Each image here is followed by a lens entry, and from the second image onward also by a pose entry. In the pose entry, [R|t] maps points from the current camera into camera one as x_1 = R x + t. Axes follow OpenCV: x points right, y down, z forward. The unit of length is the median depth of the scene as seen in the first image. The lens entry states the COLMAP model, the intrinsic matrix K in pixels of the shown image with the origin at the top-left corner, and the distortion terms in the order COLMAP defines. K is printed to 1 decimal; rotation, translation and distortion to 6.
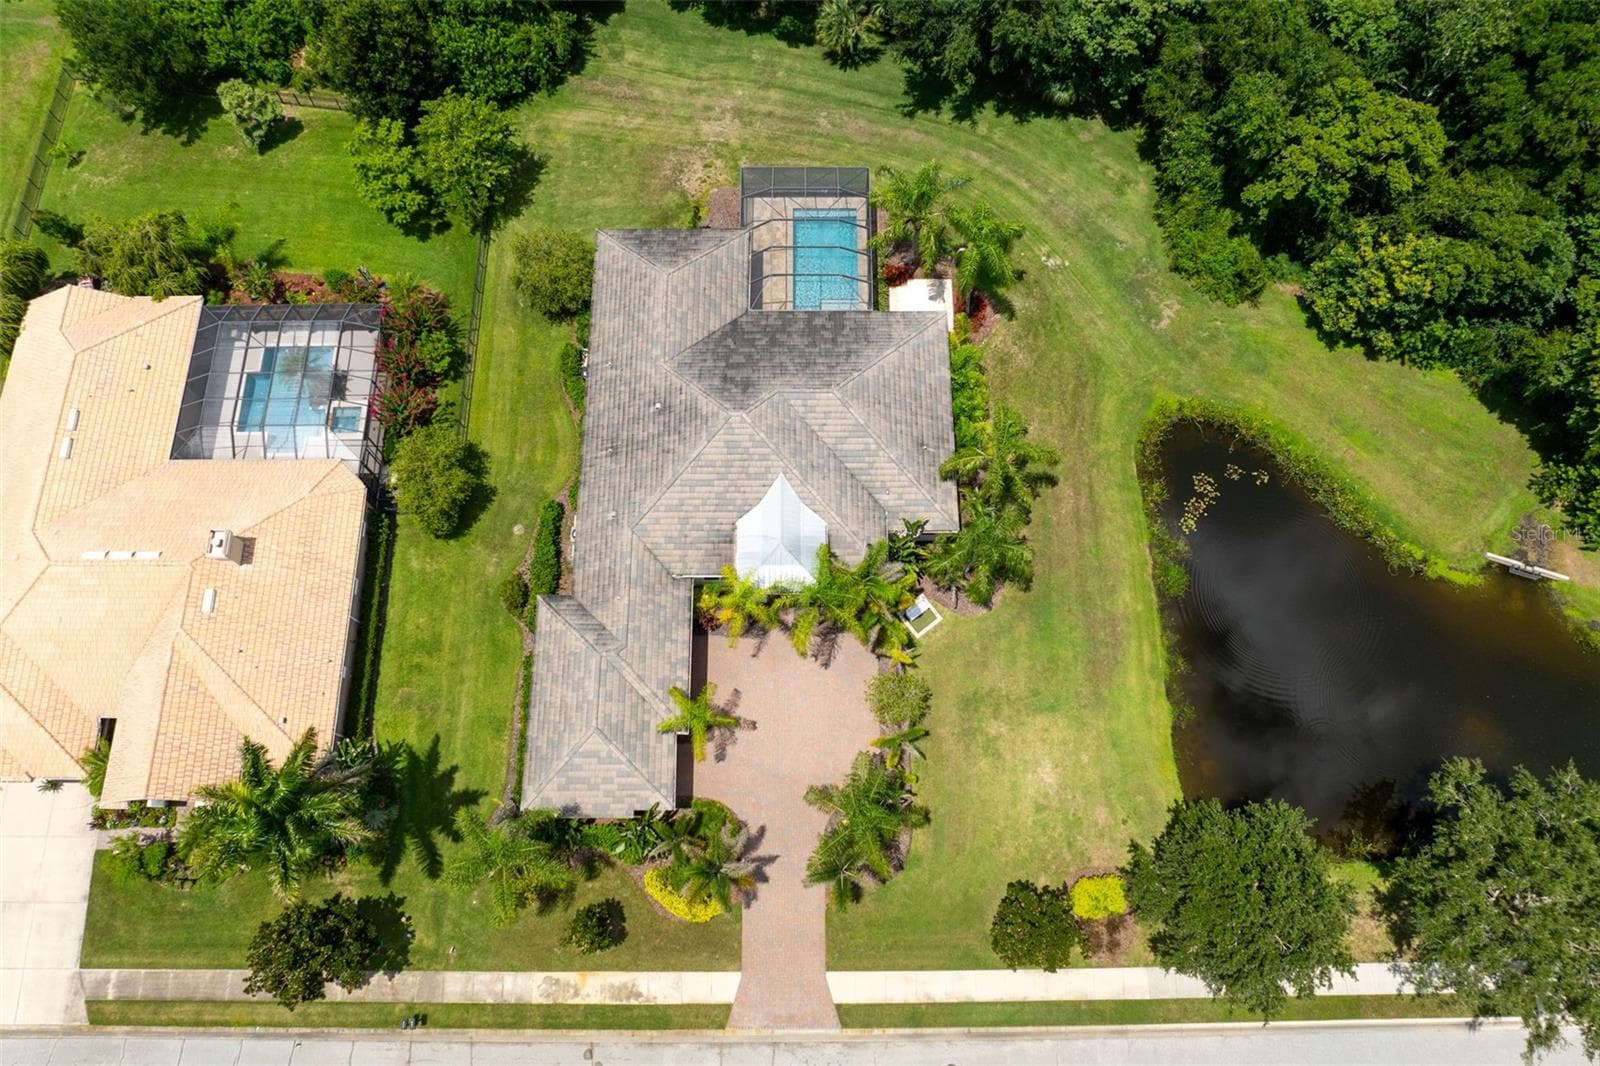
lens RADIAL K [[1062.2, 0, 781.8], [0, 1062.2, 489.9], [0, 0, 1]] dist [-0.008767, -0.005984]
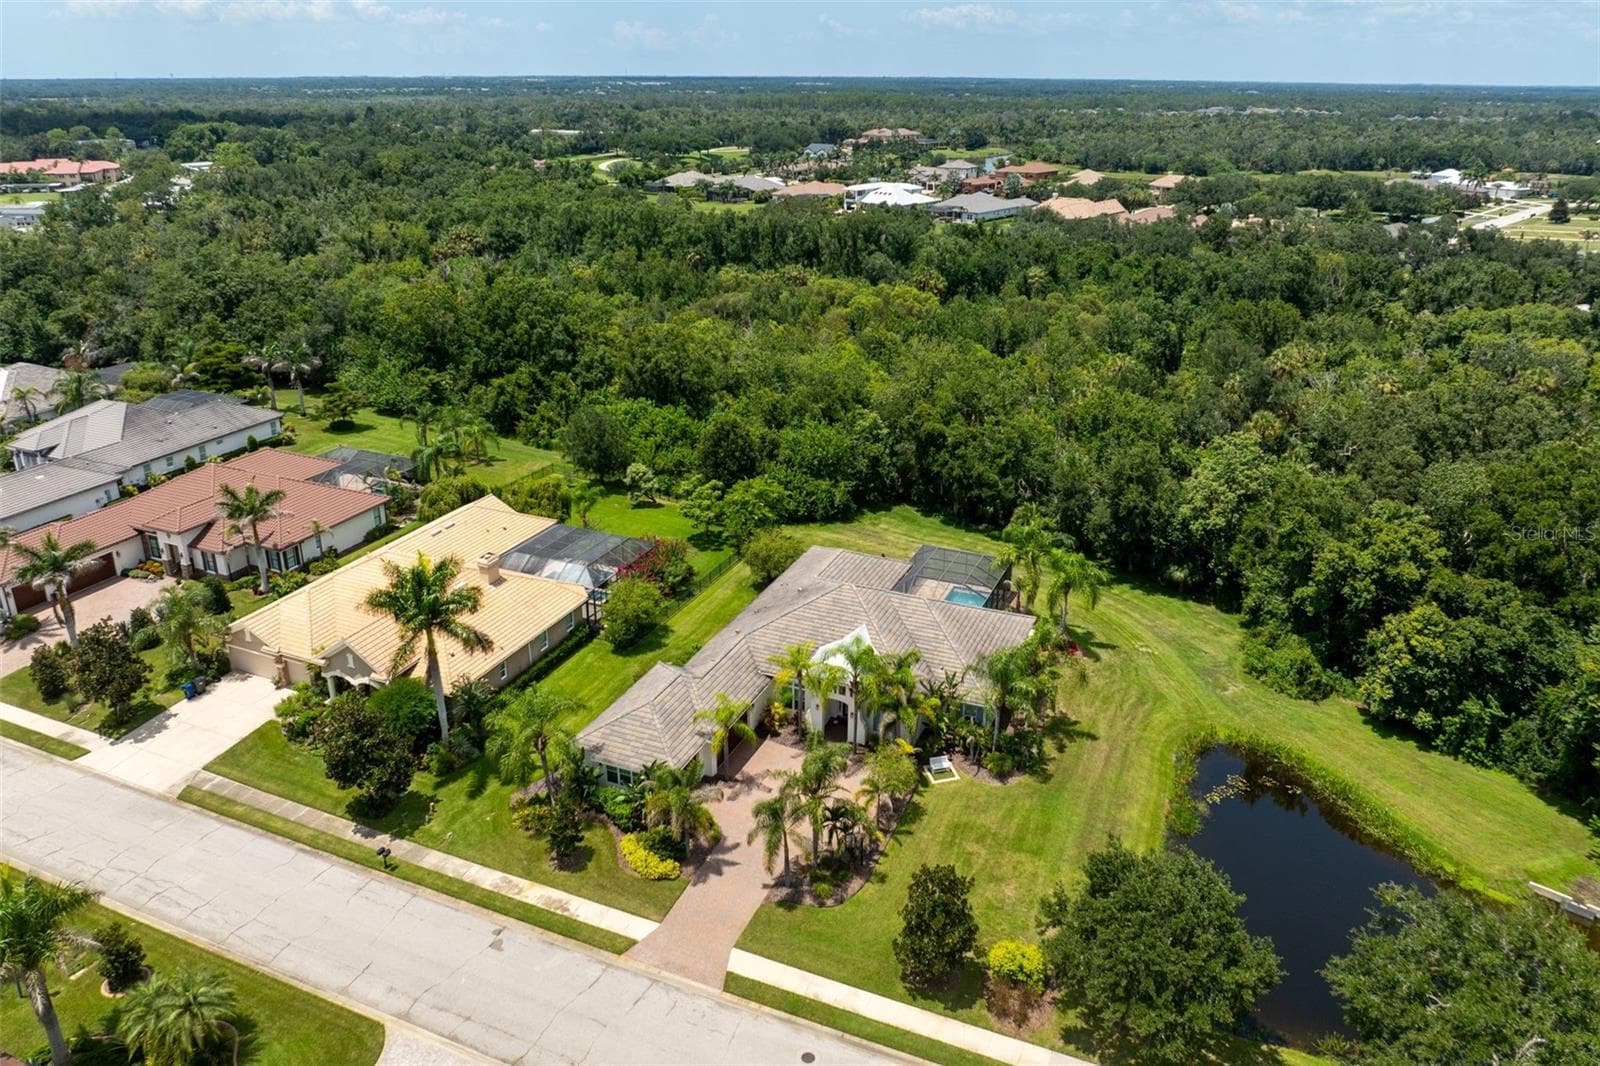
lens RADIAL K [[1056.7, 0, 801.5], [0, 1056.7, 531.0], [0, 0, 1]] dist [-0.002702, 0.000482]
pose [[0.915685, 0.173530, -0.362503, 0.367545], [-0.382947, 0.650429, -0.655967, 0.769628], [0.121953, 0.739479, 0.662041, 0.044887]]
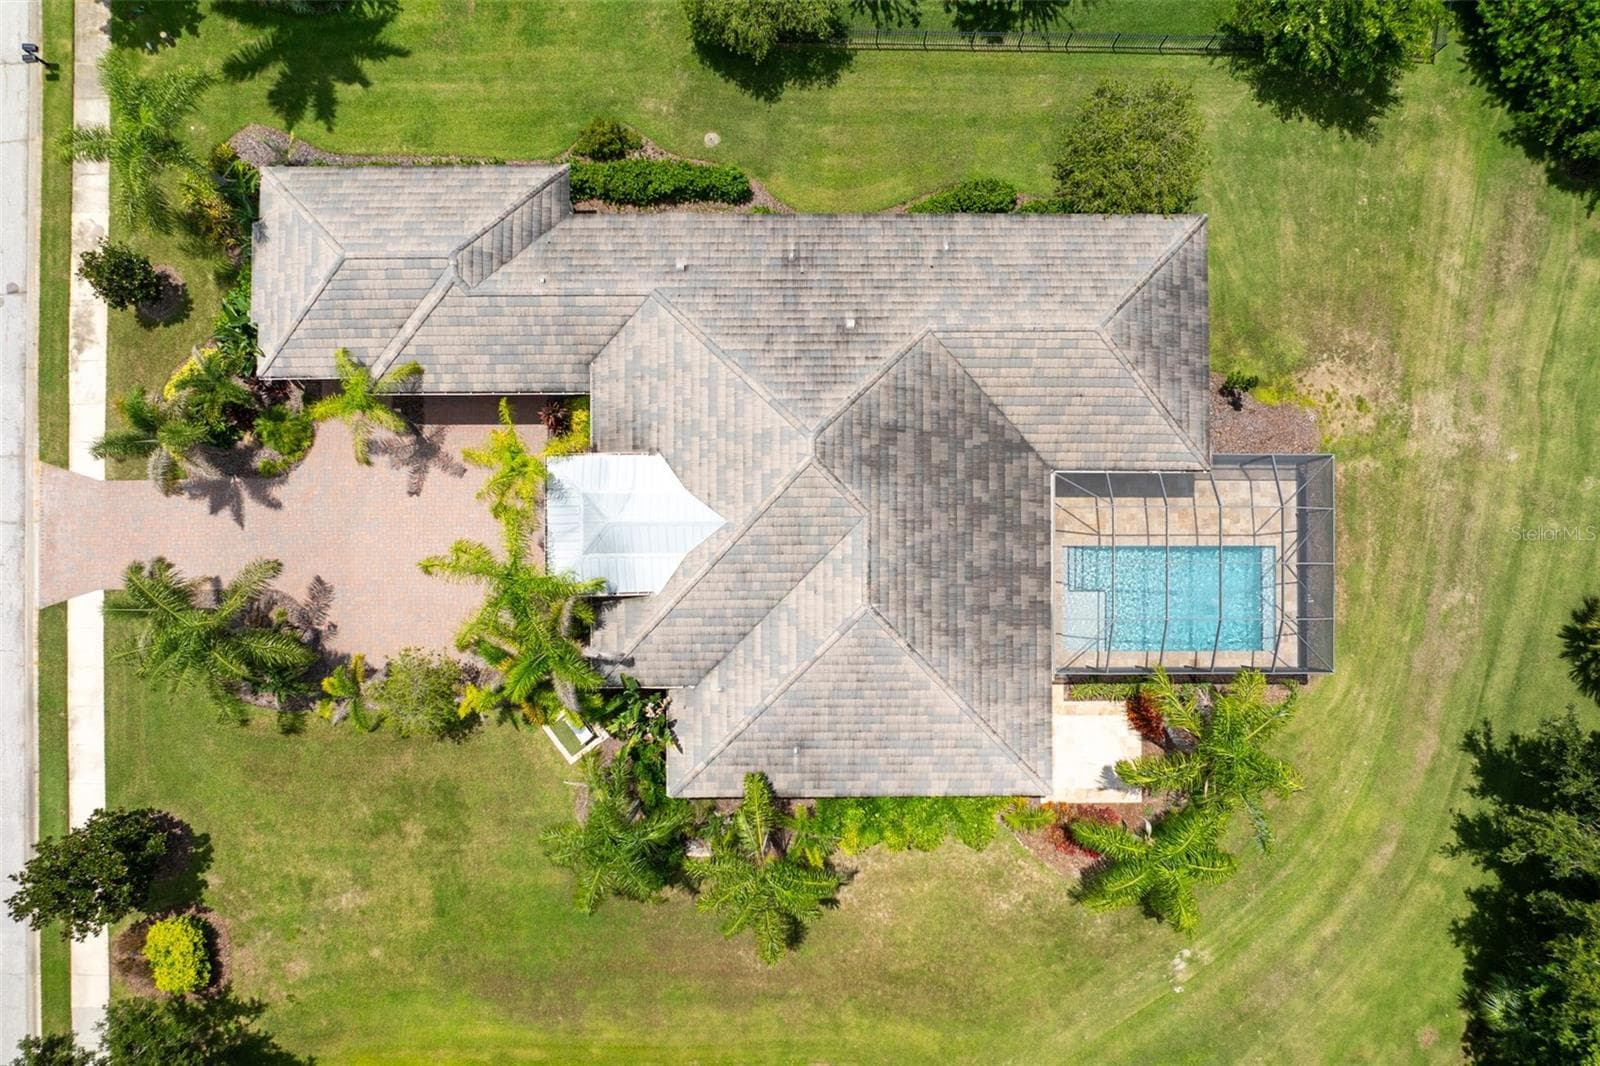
lens RADIAL K [[1143.8, 0, 801.2], [0, 1143.8, 559.0], [0, 0, 1]] dist [-0.053193, 0.045858]
pose [[0.005542, 0.999962, -0.006721, 0.025455], [-0.943877, 0.007450, 0.330214, -0.272181], [0.330252, 0.004513, 0.943882, 0.364731]]
